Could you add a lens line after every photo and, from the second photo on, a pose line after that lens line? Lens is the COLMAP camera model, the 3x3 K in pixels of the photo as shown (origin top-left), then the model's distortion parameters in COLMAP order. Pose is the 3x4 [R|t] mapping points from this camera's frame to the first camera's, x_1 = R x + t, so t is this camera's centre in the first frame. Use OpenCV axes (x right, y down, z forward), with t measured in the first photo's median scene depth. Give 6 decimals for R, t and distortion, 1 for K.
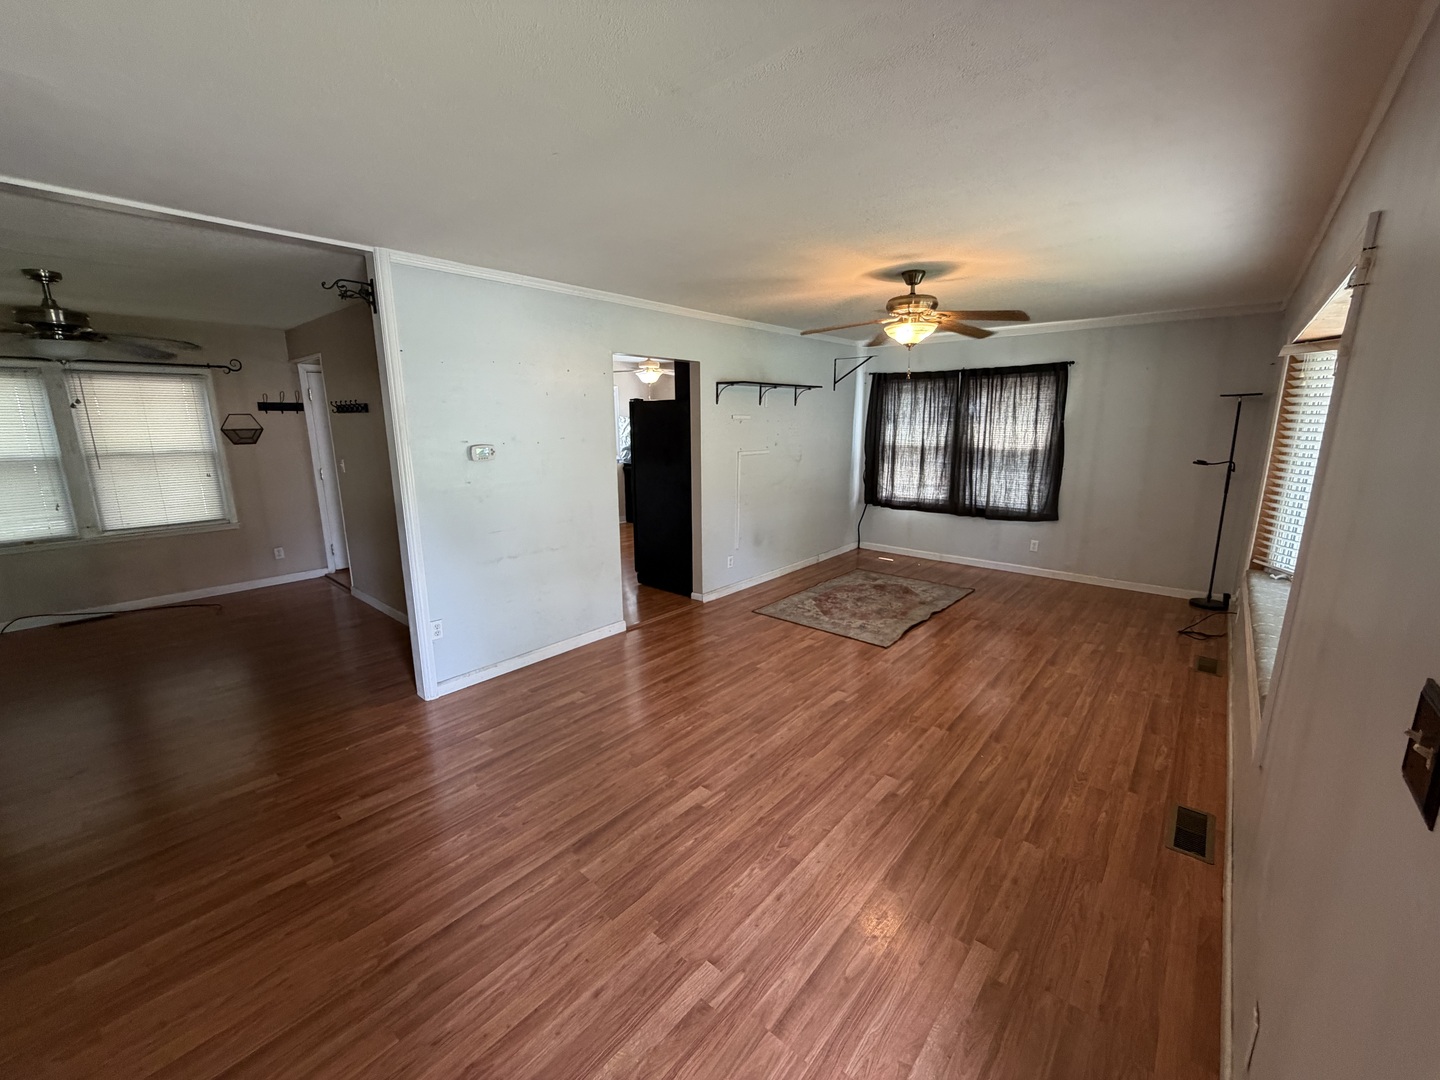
lens RADIAL K [[581.8, 0, 720.0], [0, 581.8, 540.0], [0, 0, 1]] dist [0.001038, 0.000198]
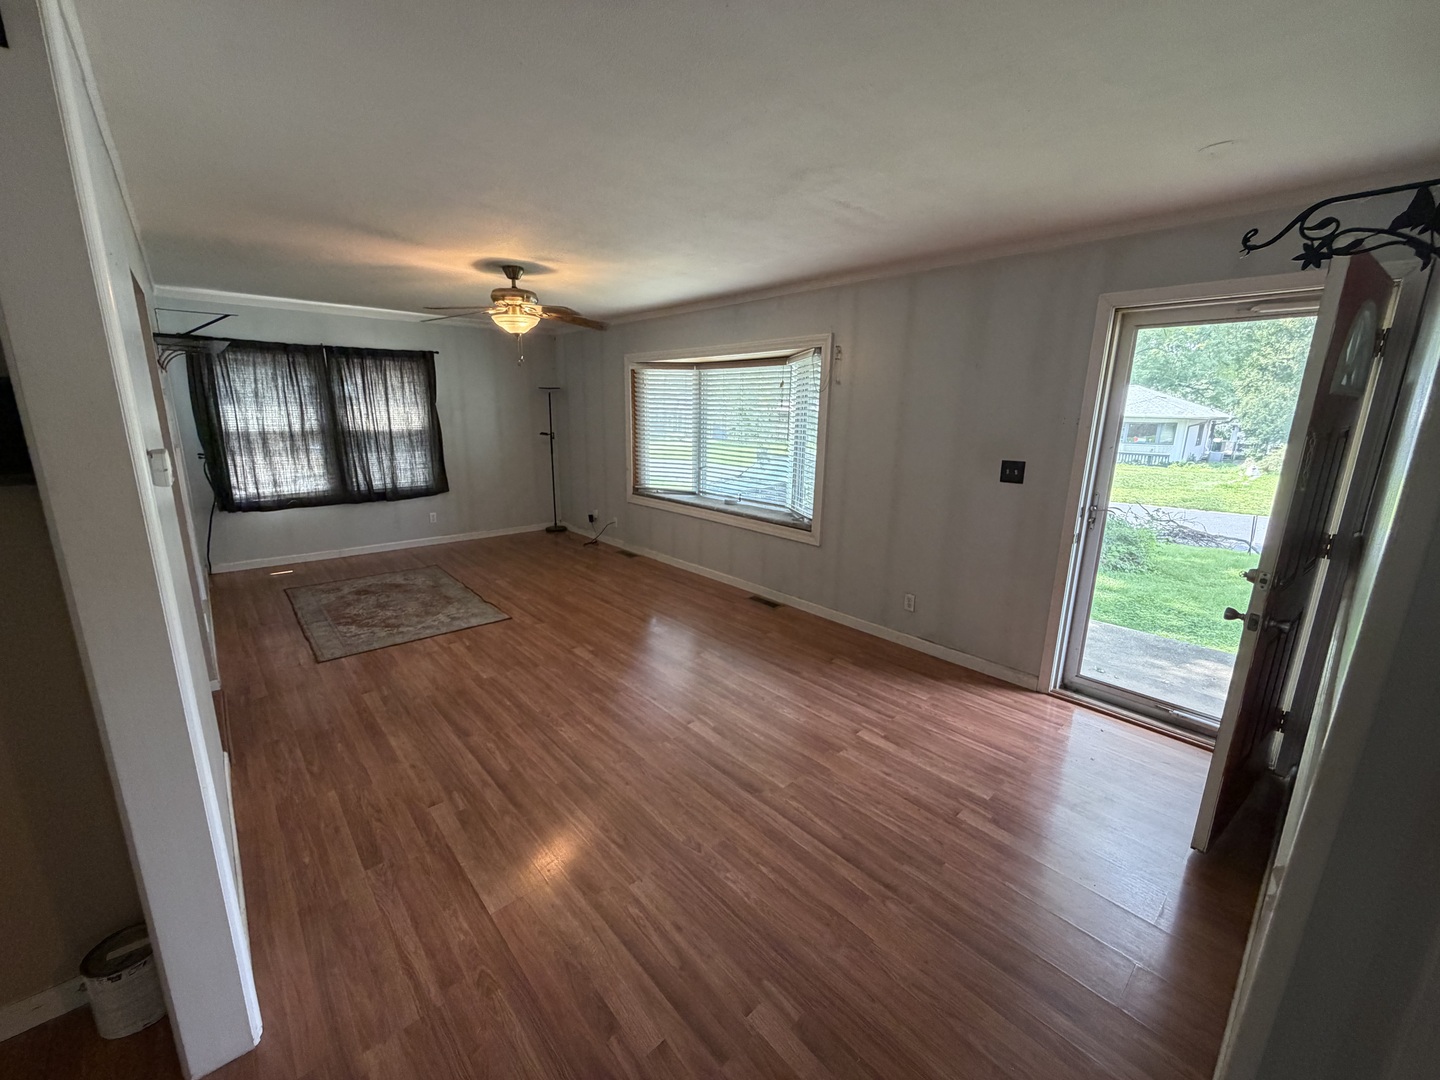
lens RADIAL K [[576.2, 0, 716.7], [0, 576.2, 540.7], [0, 0, 1]] dist [-0.000603, 0.000151]
pose [[0.117451, -0.217709, 0.968921, -0.545183], [0.185583, 0.963298, 0.193949, -0.071074], [-0.975584, 0.157035, 0.153544, 0.371544]]
